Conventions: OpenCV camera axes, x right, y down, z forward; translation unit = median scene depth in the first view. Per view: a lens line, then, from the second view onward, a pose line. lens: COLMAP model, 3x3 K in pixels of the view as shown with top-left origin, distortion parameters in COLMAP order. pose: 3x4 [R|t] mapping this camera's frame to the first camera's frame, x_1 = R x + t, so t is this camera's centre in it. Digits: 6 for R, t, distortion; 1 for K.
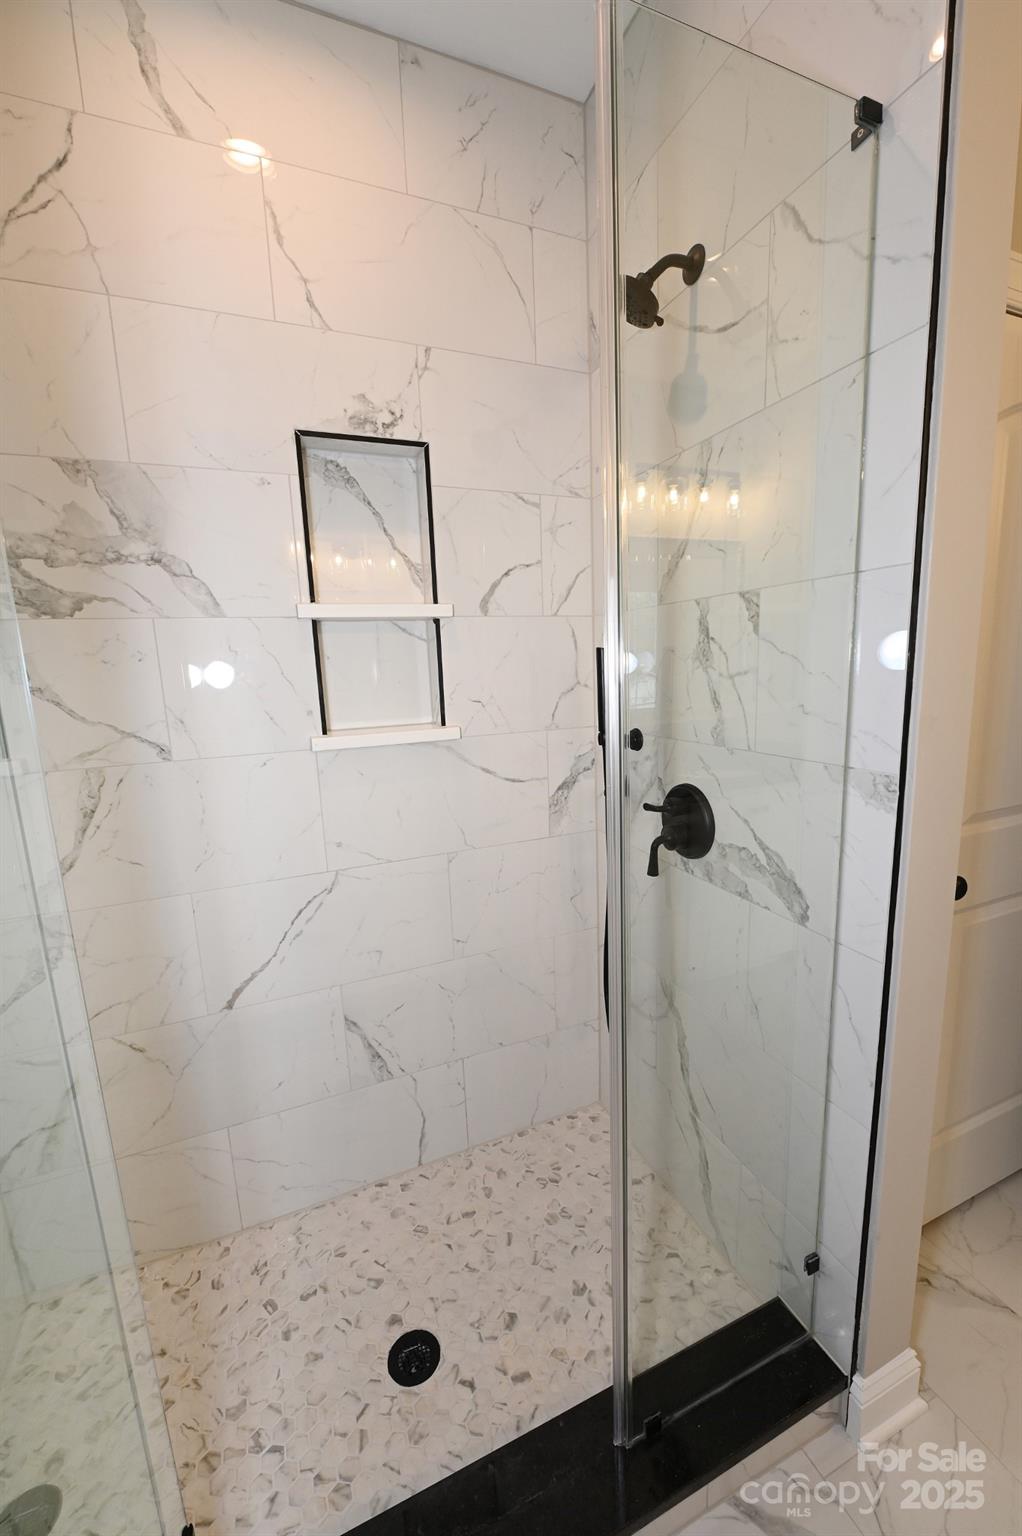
lens RADIAL K [[592.1, 0, 511.0], [0, 592.1, 768.0], [0, 0, 1]] dist [-0.001888, -0.003562]
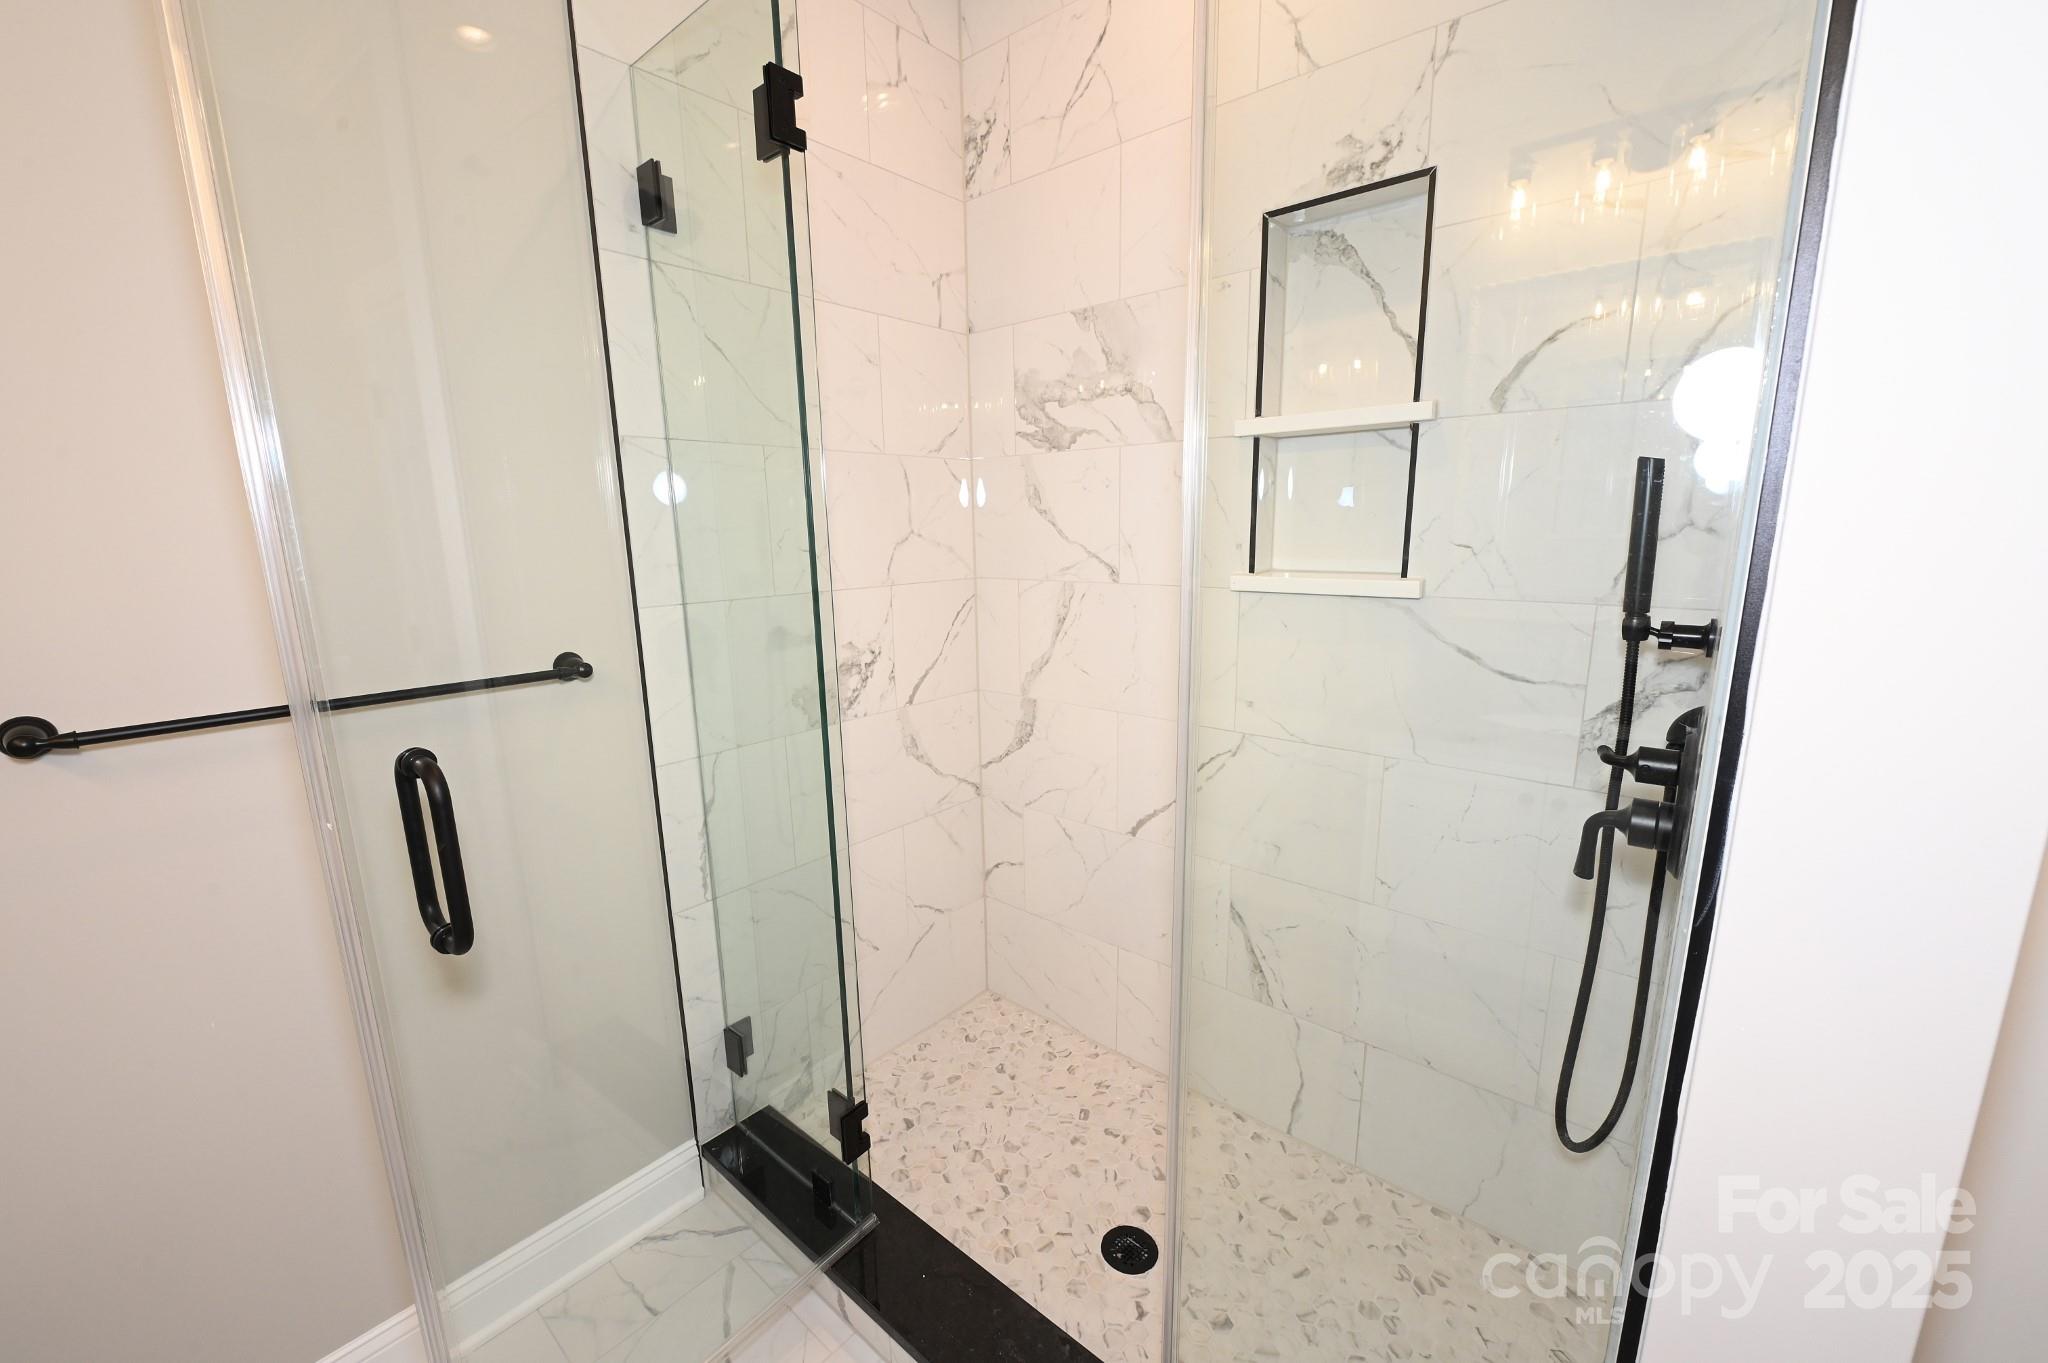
lens RADIAL K [[789.5, 0, 1031.2], [0, 789.5, 676.0], [0, 0, 1]] dist [-0.001888, -0.003562]
pose [[0.465070, 0.198554, -0.862720, 0.573002], [-0.152522, 0.977922, 0.142847, -0.026143], [0.872036, 0.065150, 0.485086, 0.185241]]
